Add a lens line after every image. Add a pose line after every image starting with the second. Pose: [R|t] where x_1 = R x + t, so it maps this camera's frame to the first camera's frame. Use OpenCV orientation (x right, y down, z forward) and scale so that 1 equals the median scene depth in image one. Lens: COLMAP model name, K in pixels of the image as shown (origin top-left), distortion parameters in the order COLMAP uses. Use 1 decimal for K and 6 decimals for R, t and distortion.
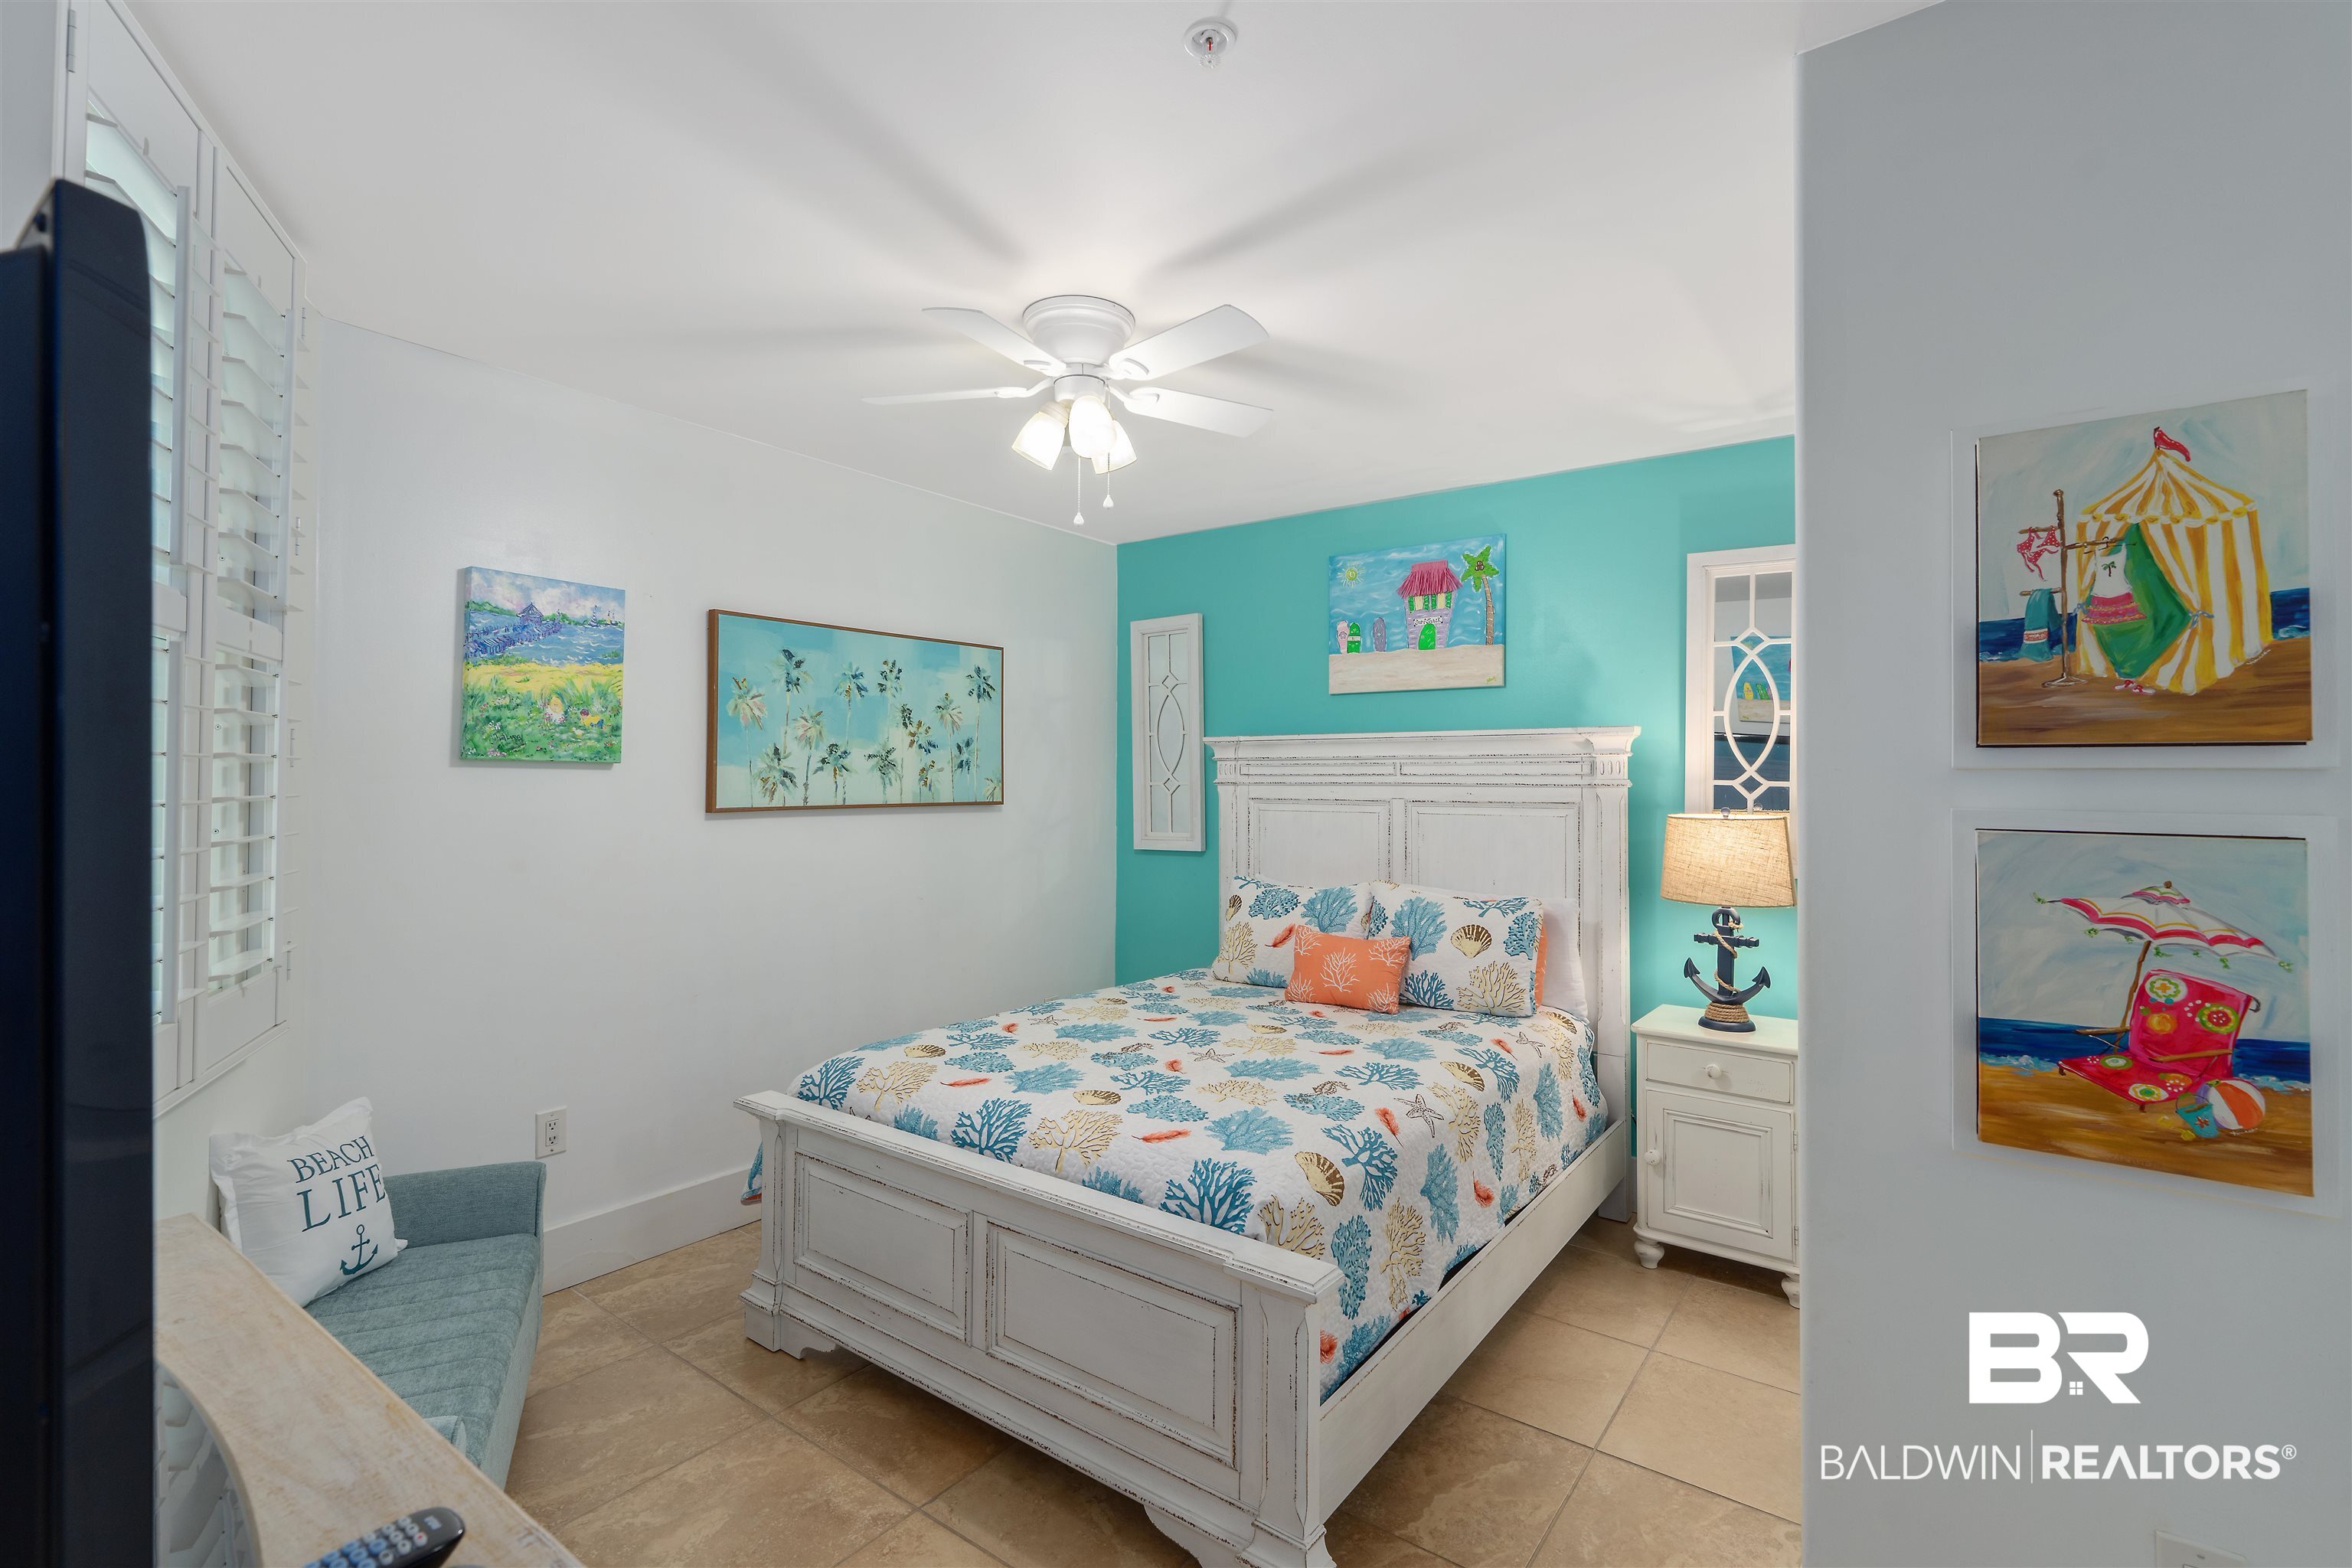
lens RADIAL K [[1078.0, 0, 1172.0], [0, 1078.0, 768.0], [0, 0, 1]] dist [-0.000445, -0.000074]
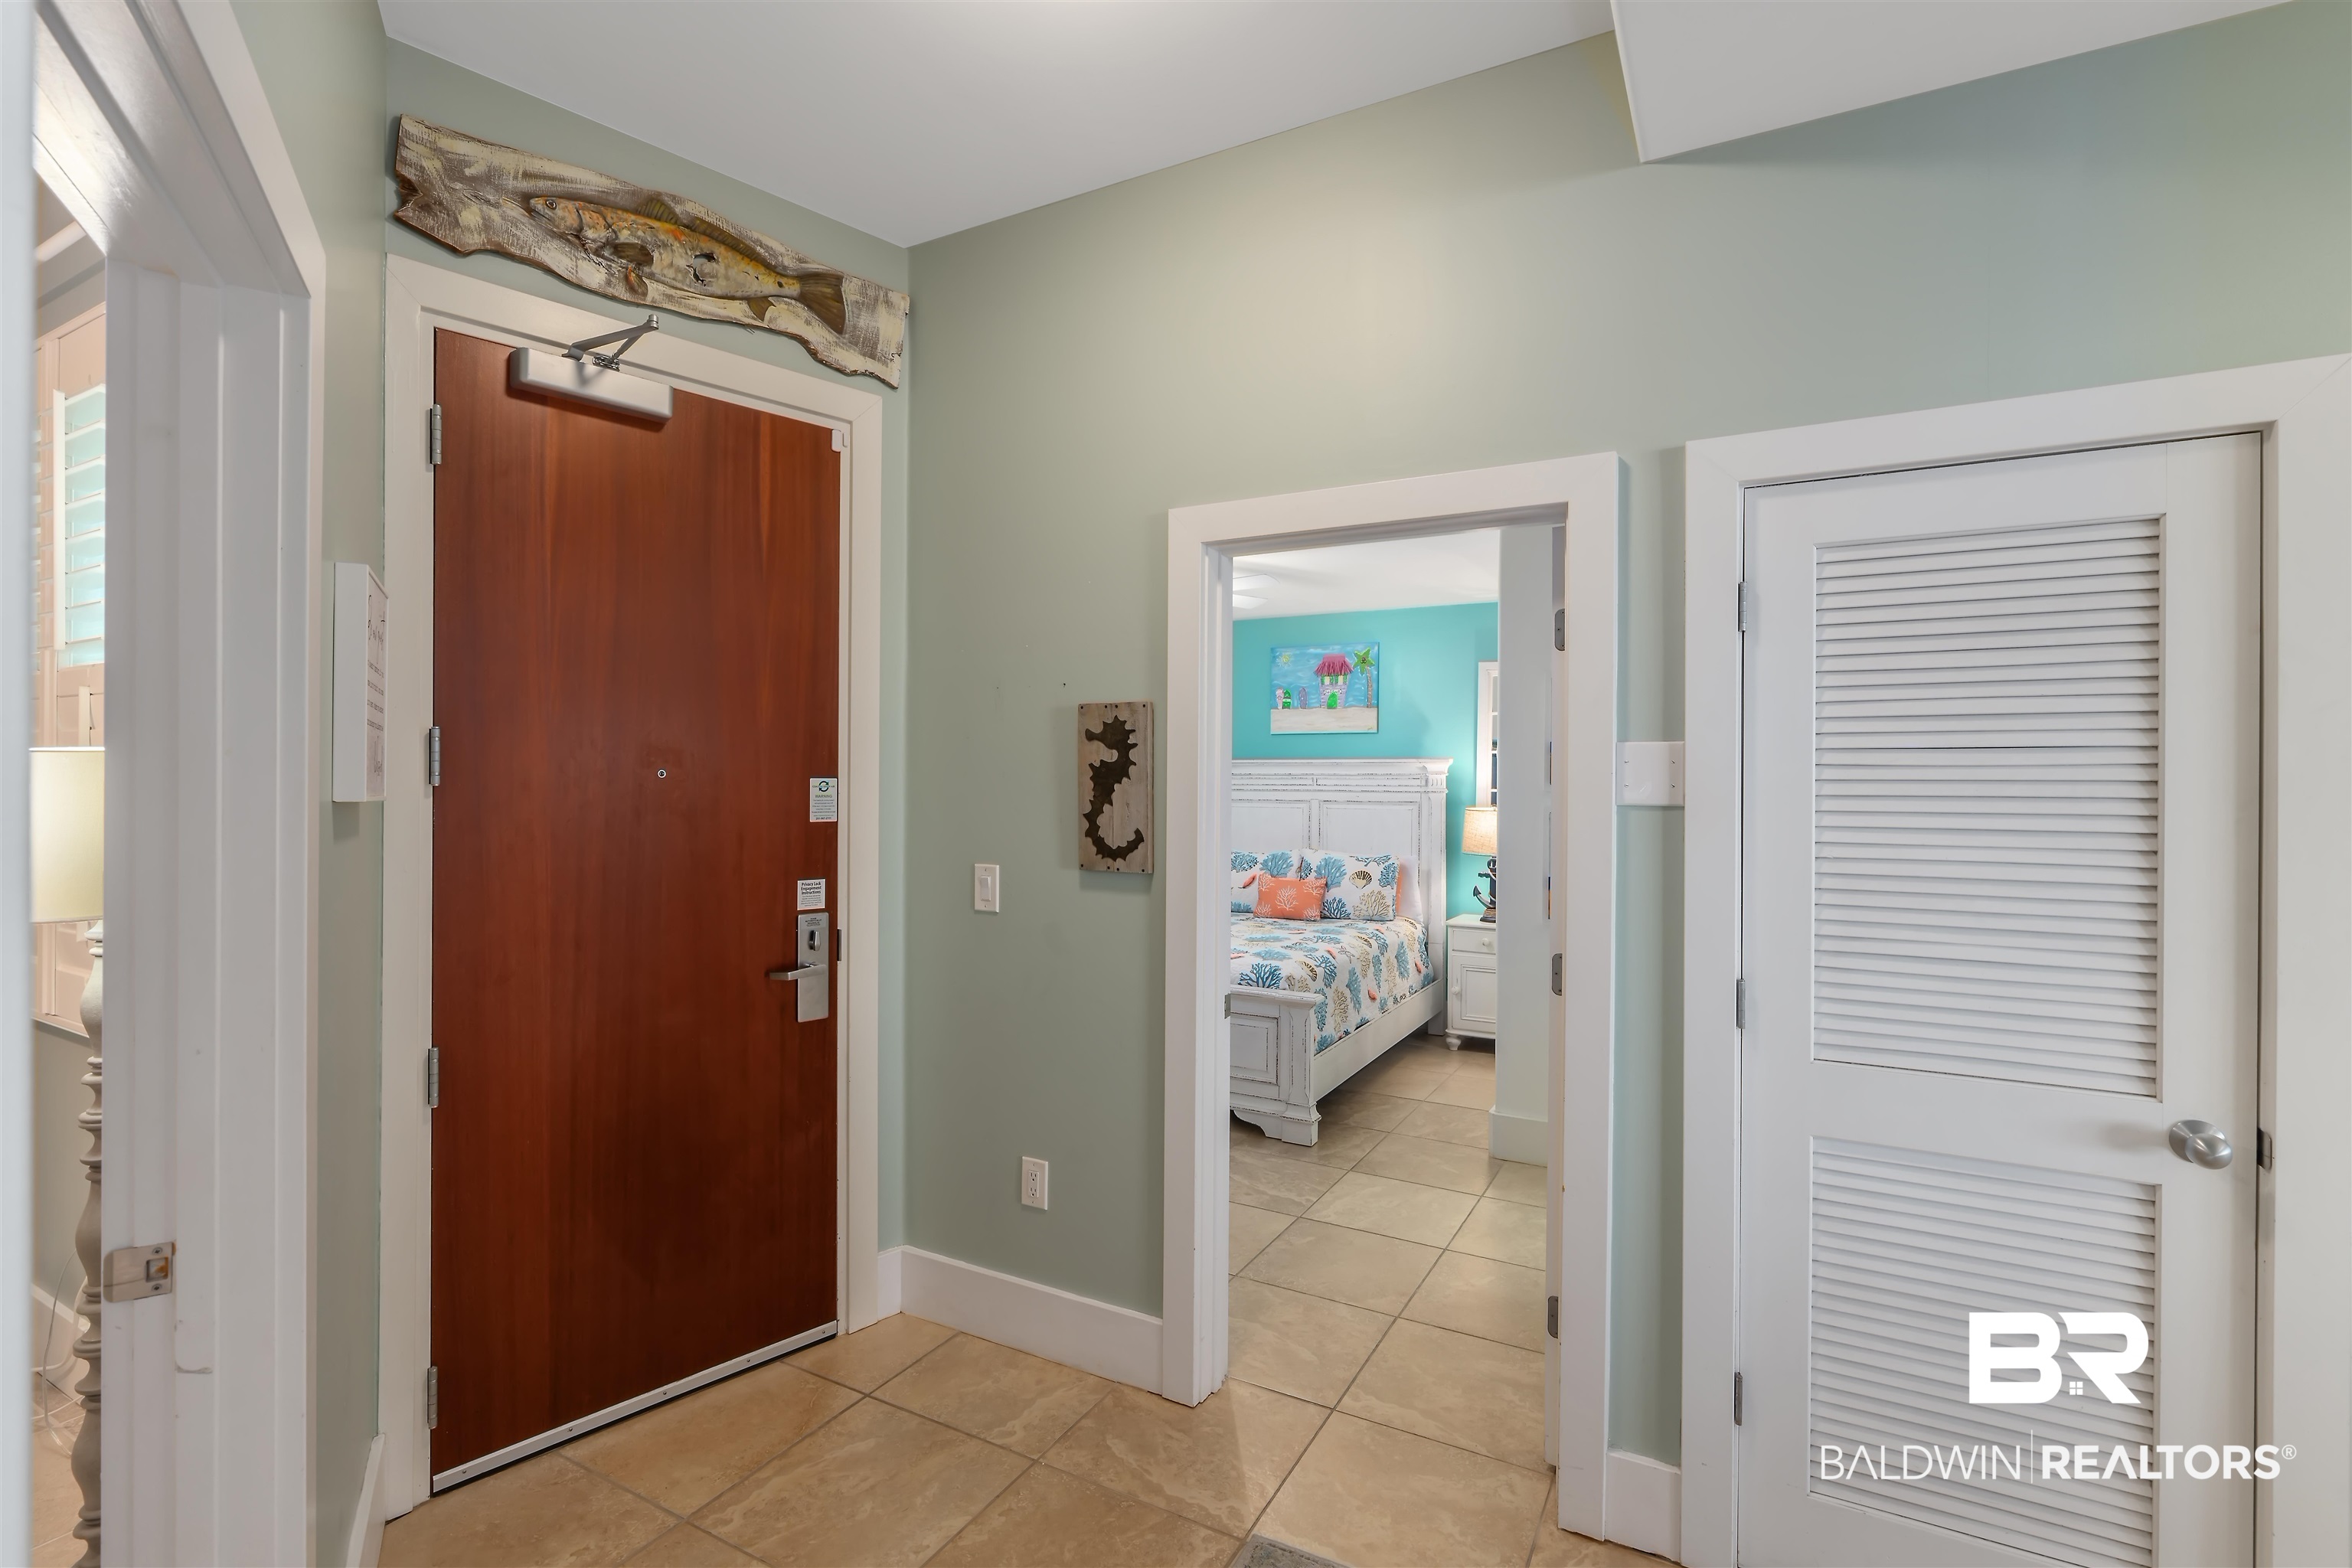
lens RADIAL K [[1078.0, 0, 1176.4], [0, 1078.0, 786.0], [0, 0, 1]] dist [-0.000445, -0.000074]
pose [[0.990435, 0.000253, 0.137981, -0.269381], [-0.003022, 0.999798, 0.019859, -0.028612], [-0.137949, -0.020086, 0.990236, -0.718052]]
